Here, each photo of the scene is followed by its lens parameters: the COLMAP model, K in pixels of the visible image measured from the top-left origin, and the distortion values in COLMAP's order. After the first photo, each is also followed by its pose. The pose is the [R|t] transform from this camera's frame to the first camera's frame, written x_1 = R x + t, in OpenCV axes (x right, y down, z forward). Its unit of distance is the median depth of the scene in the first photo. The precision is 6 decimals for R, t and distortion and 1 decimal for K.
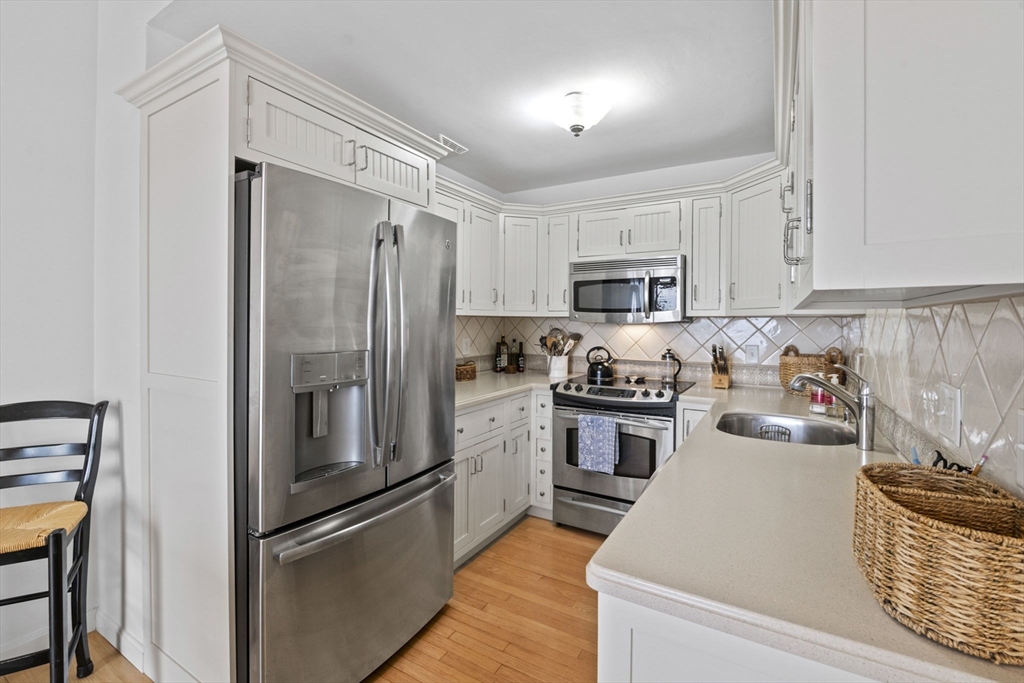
lens RADIAL K [[445.4, 0, 520.6], [0, 445.4, 326.5], [0, 0, 1]] dist [-0.007763, -0.001365]
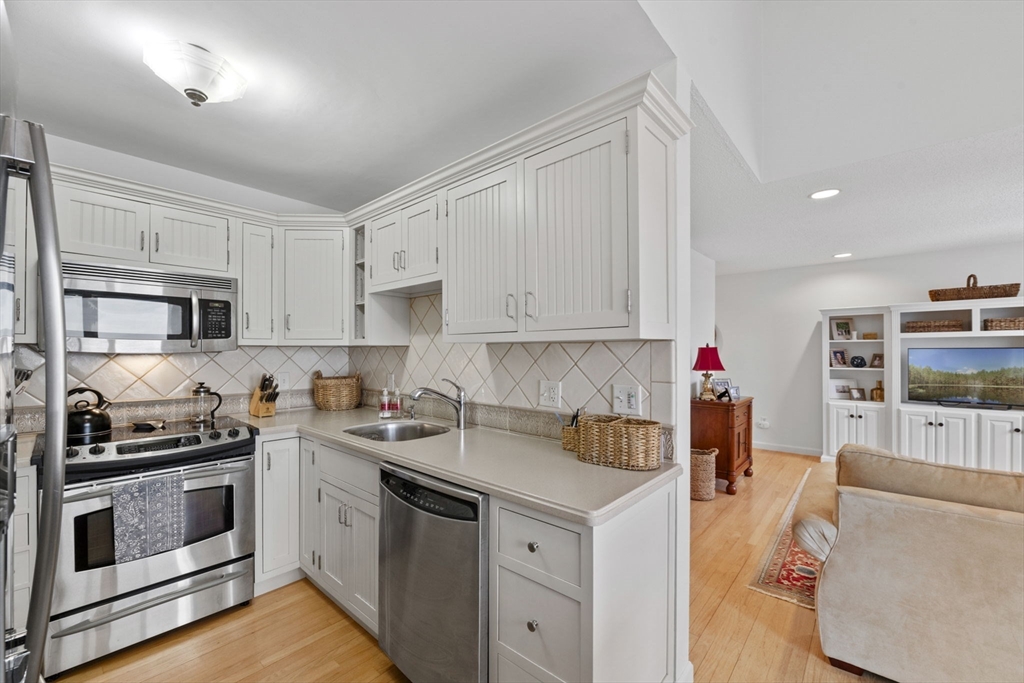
lens RADIAL K [[405.2, 0, 510.6], [0, 405.2, 350.5], [0, 0, 1]] dist [-0.015909, -0.000378]
pose [[0.200276, -0.000912, 0.979739, -0.337712], [0.010258, 0.999947, -0.001166, -0.004613], [-0.979686, 0.010283, 0.200275, 0.273643]]
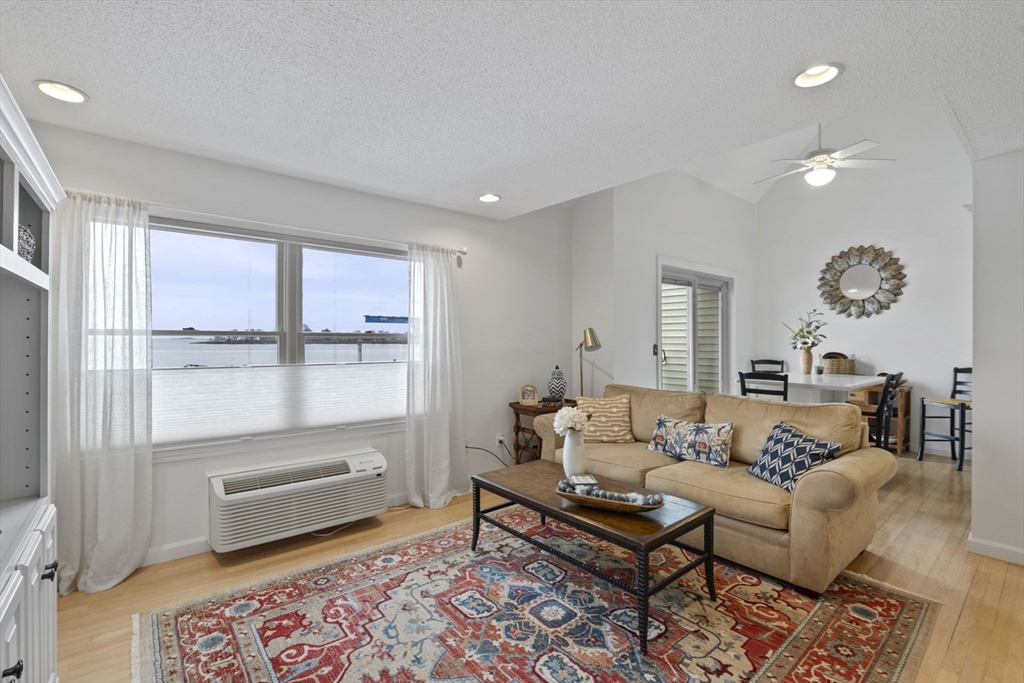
lens RADIAL K [[463.4, 0, 506.9], [0, 463.4, 339.4], [0, 0, 1]] dist [-0.004080, -0.001893]
pose [[-0.343874, -0.003904, -0.939008, 1.622472], [-0.014740, 0.999891, 0.001241, 0.016530], [0.938900, 0.014268, -0.343894, -0.494422]]
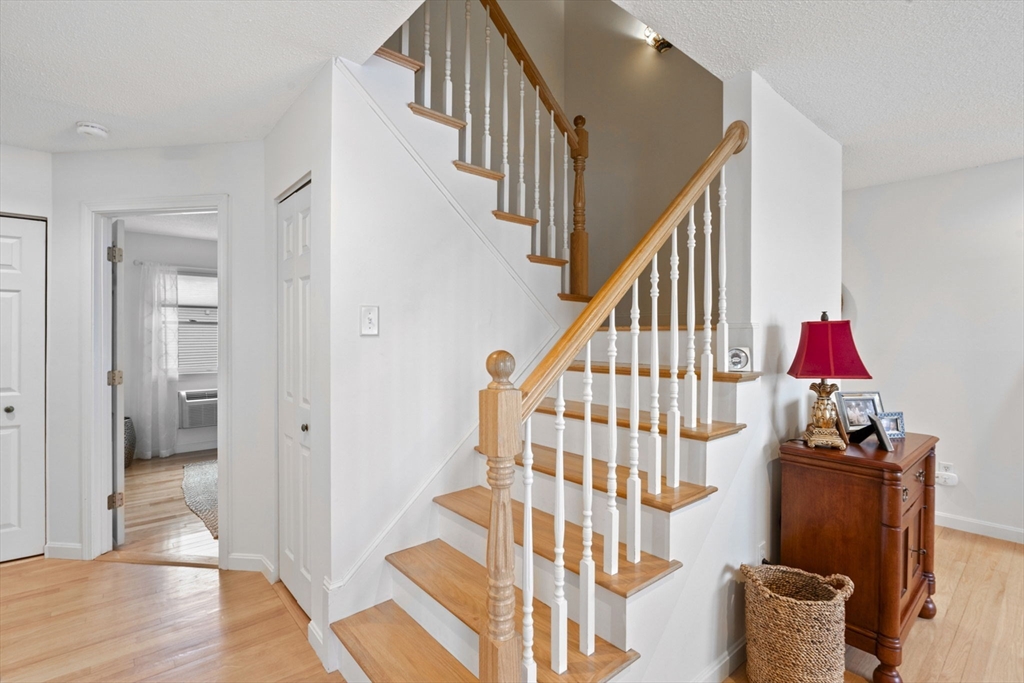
lens RADIAL K [[484.0, 0, 509.6], [0, 484.0, 336.4], [0, 0, 1]] dist [-0.004272, -0.001557]
pose [[0.325217, -0.006164, 0.945619, 0.387201], [0.009438, 0.999950, 0.003272, 0.004432], [-0.945592, 0.007861, 0.325259, 0.082203]]
